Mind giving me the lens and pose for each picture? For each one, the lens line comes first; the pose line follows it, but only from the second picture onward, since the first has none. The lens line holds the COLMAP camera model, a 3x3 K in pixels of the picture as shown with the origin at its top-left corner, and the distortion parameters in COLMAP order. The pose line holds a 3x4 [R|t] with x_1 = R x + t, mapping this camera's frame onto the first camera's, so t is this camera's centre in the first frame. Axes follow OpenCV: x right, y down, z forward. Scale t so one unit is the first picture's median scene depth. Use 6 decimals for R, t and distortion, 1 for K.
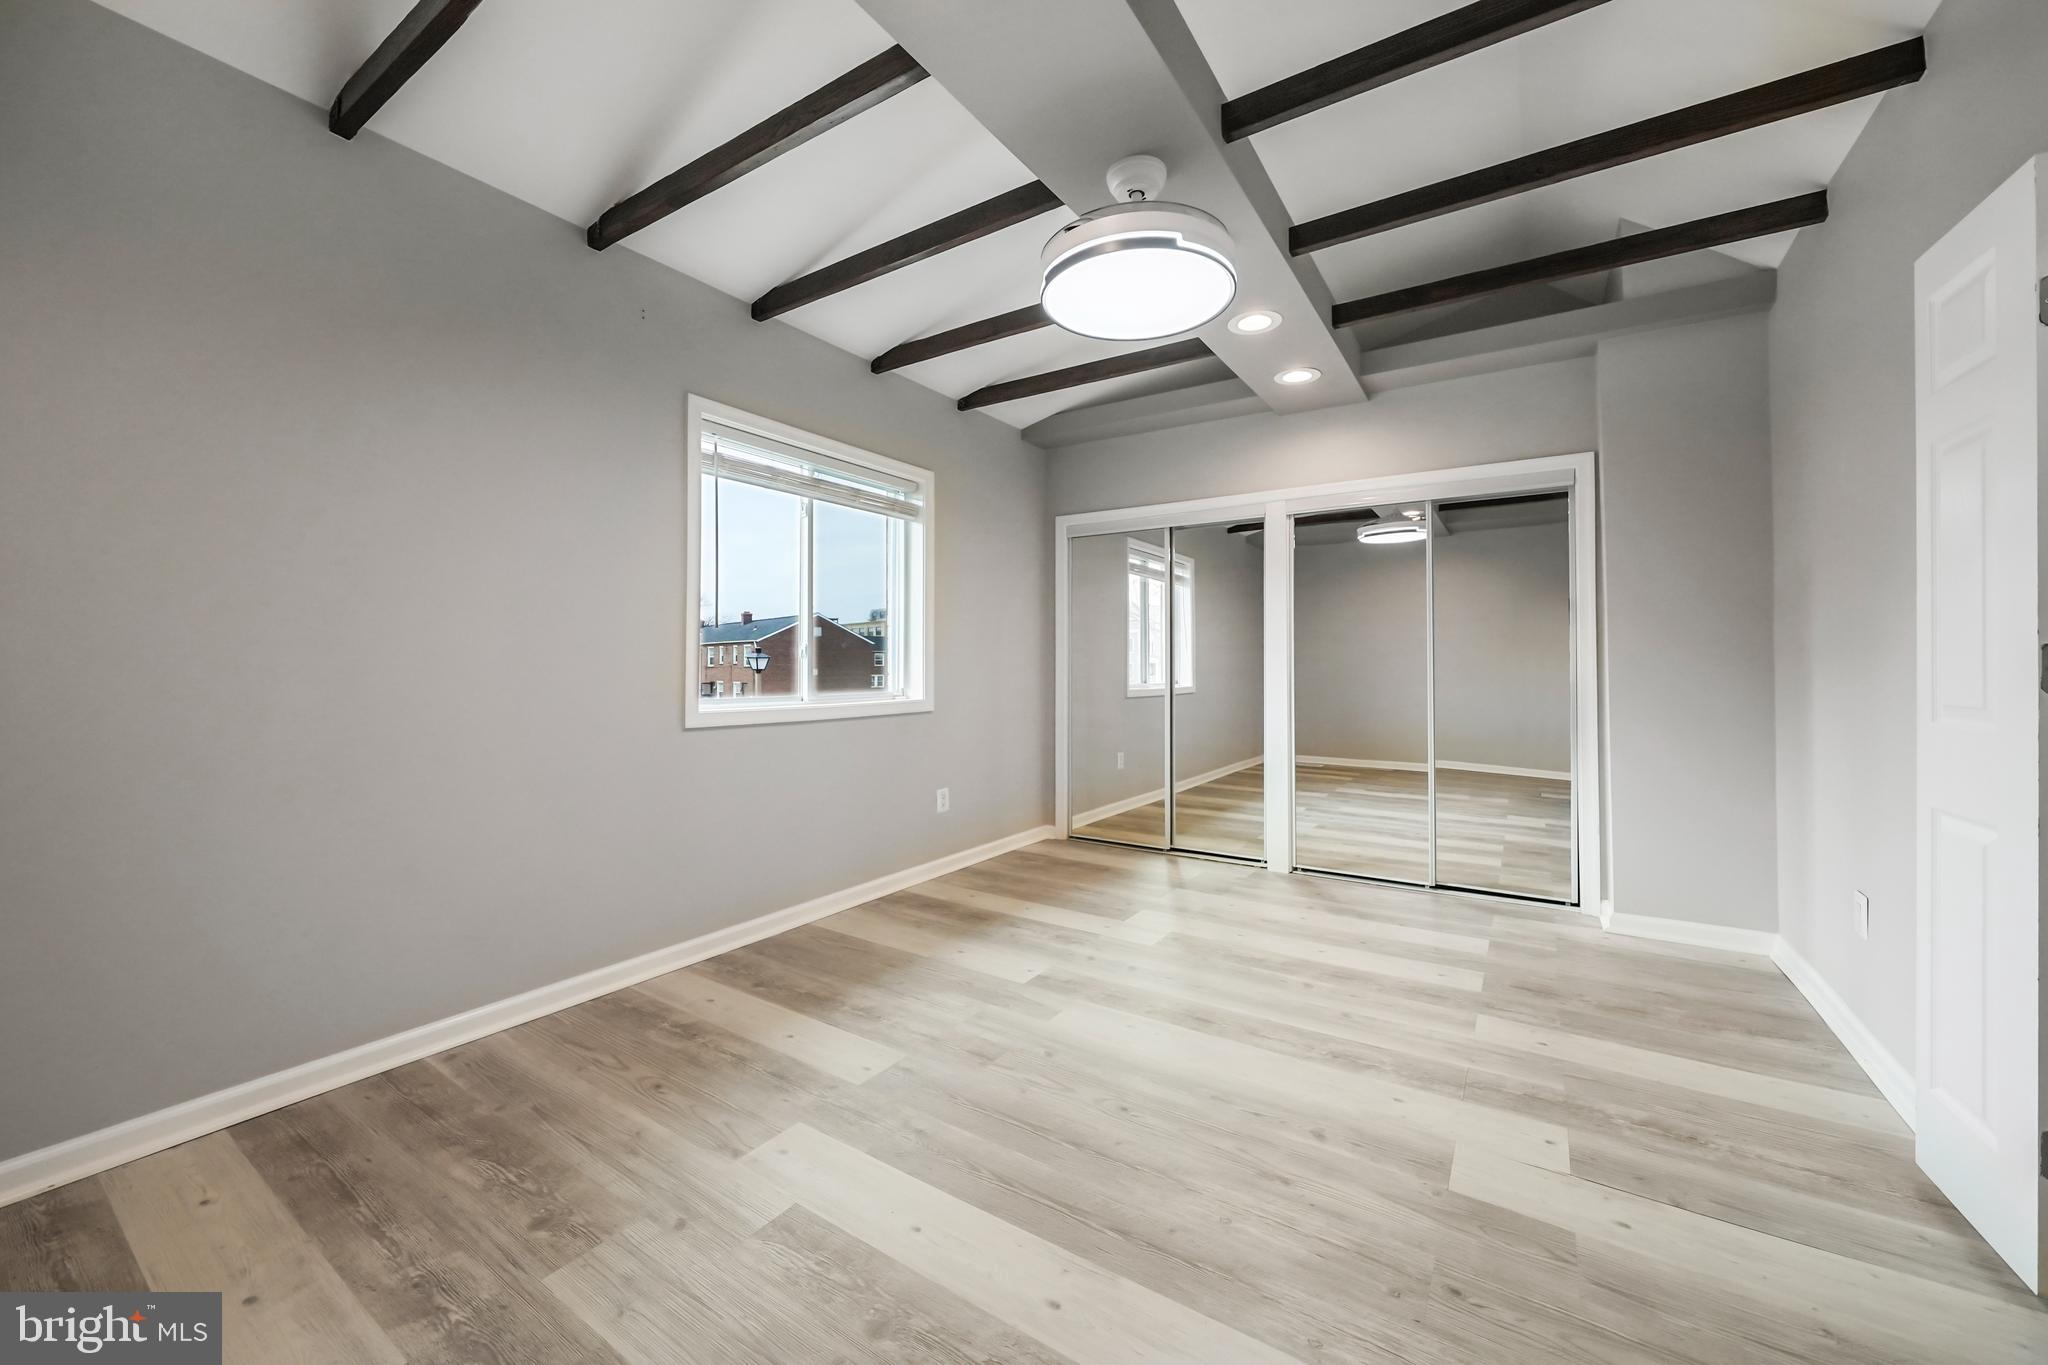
lens RADIAL K [[701.1, 0, 1015.9], [0, 701.1, 667.4], [0, 0, 1]] dist [0.000835, 0.000429]
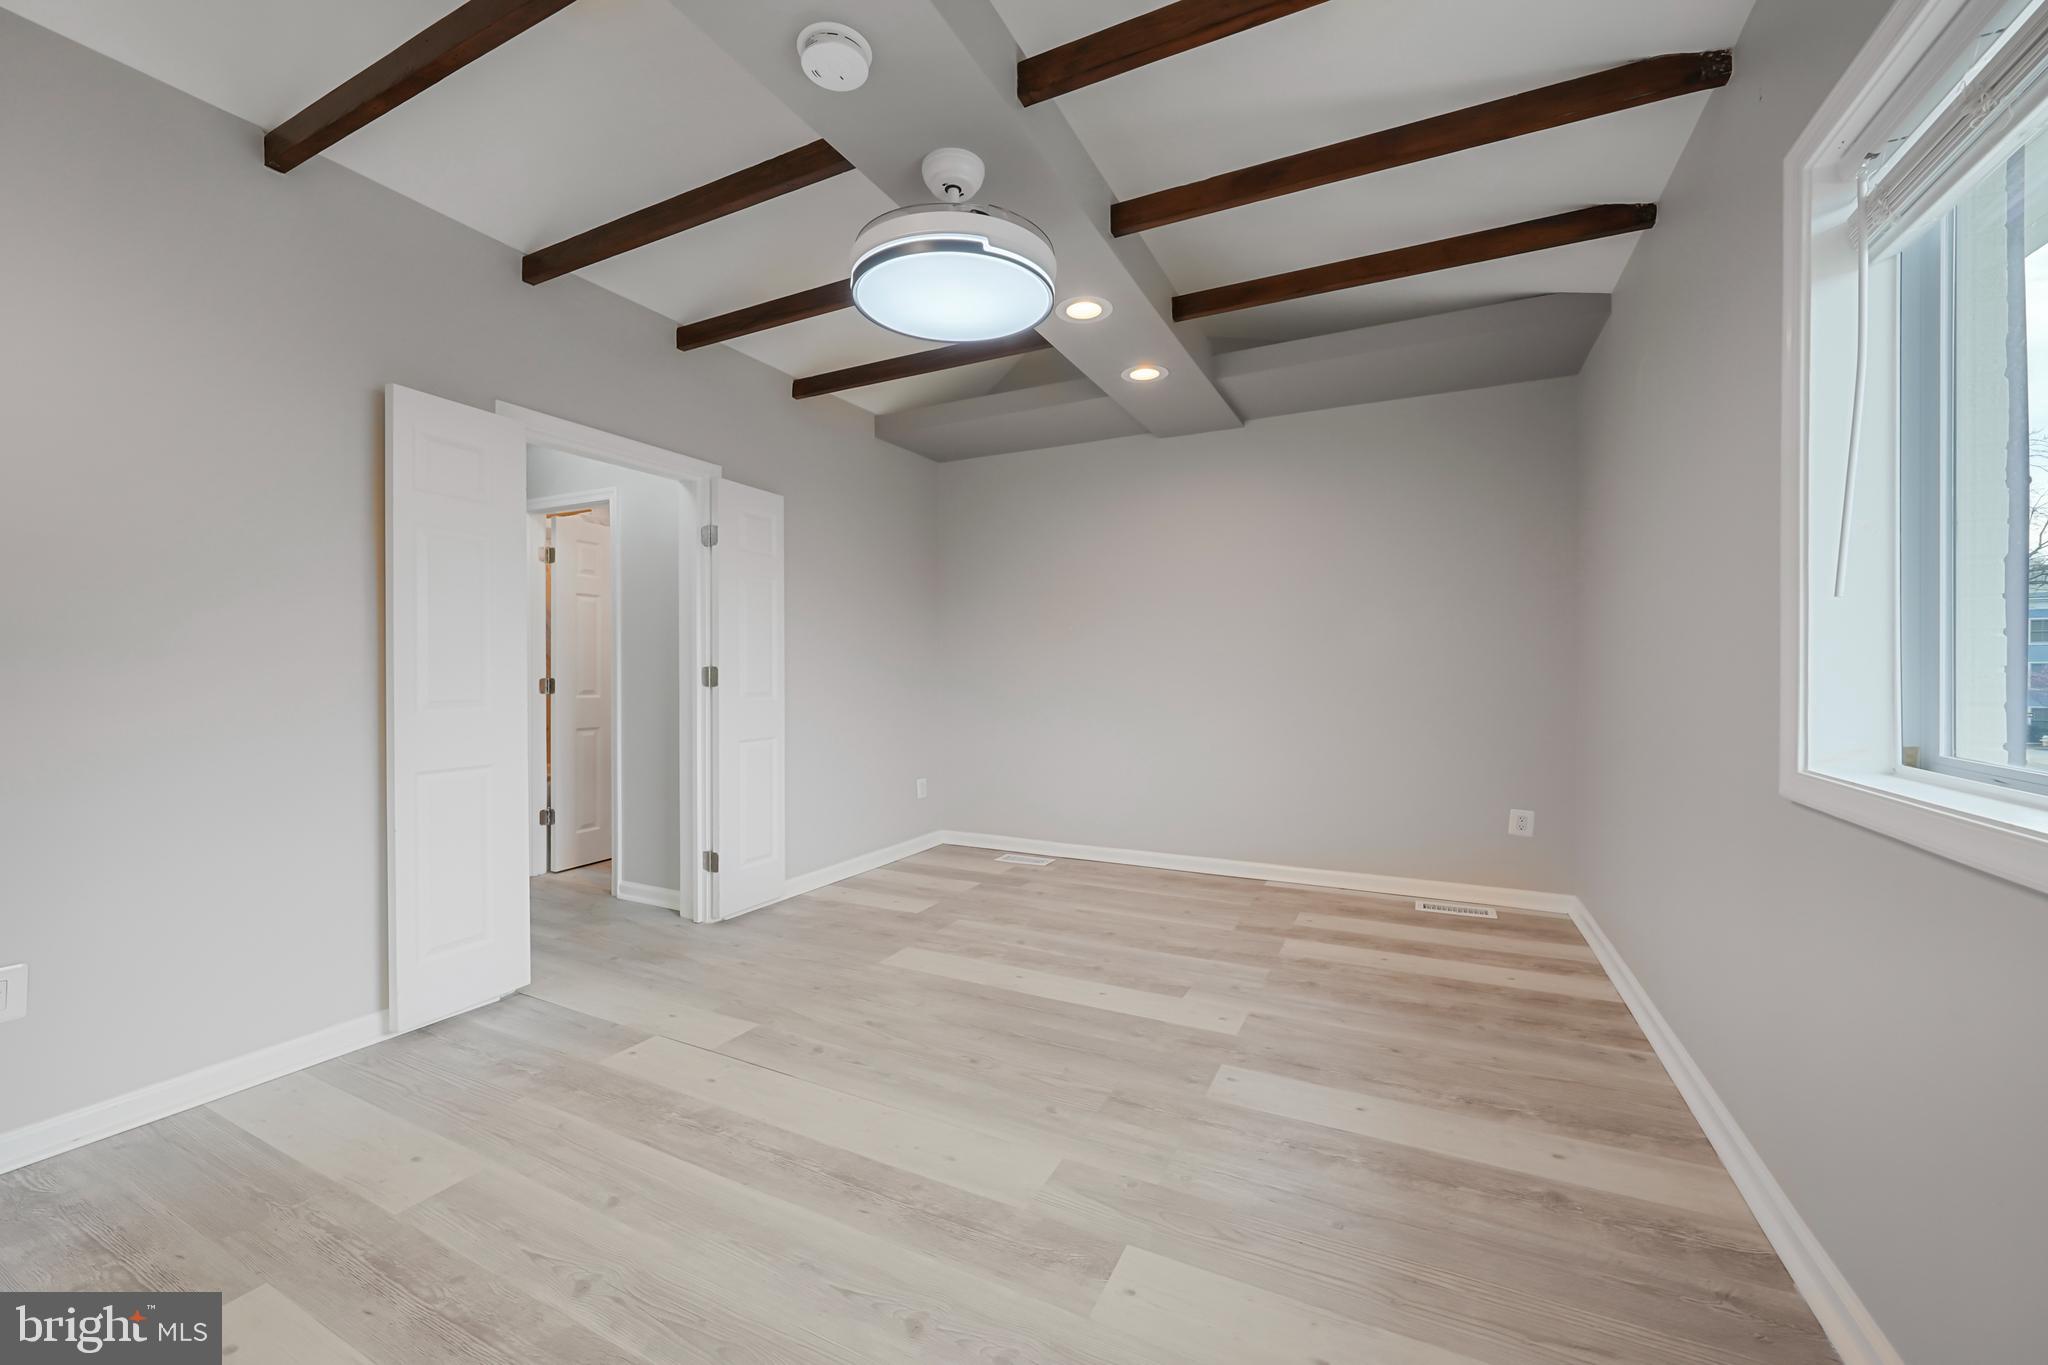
lens RADIAL K [[701.1, 0, 1015.9], [0, 701.1, 667.4], [0, 0, 1]] dist [0.000835, 0.000429]
pose [[-0.991870, -0.001530, -0.127249, 0.211765], [-0.000529, 0.999969, -0.007905, 0.006591], [0.127257, -0.007774, -0.991839, 1.950912]]
